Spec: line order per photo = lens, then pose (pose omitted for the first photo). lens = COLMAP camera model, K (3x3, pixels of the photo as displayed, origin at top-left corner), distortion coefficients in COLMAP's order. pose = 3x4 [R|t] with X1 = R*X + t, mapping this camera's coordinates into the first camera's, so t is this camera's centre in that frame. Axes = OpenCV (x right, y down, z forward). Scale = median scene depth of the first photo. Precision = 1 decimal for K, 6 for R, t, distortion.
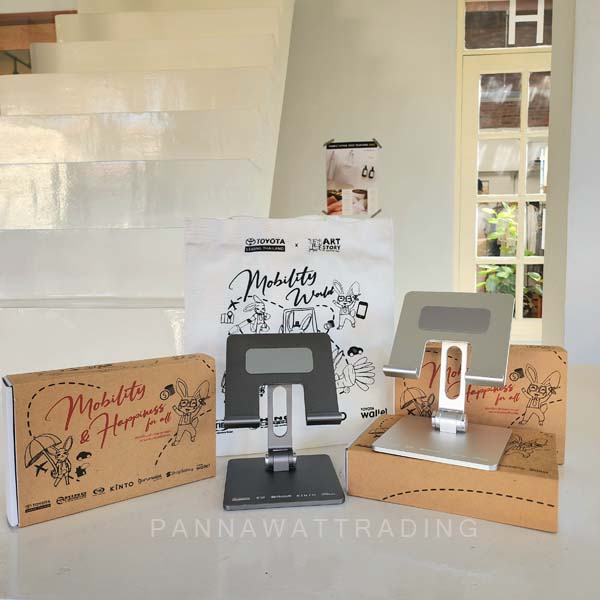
lens RADIAL K [[585.8, 0, 300.9], [0, 585.8, 315.5], [0, 0, 1]] dist [0.106936, -0.144986]
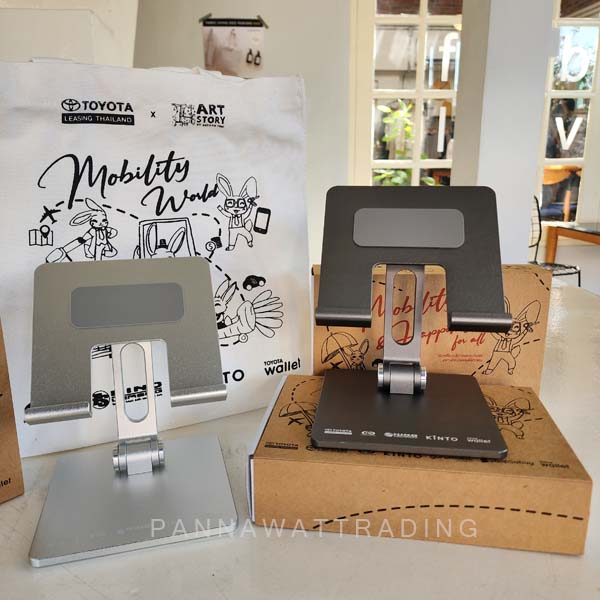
lens RADIAL K [[585.8, 0, 300.9], [0, 585.8, 315.5], [0, 0, 1]] dist [0.106936, -0.144986]
pose [[0.982110, -0.048987, 0.181824, 0.020362], [0.021293, 0.988267, 0.151247, -0.002340], [-0.187100, -0.144670, 0.971630, 0.323053]]
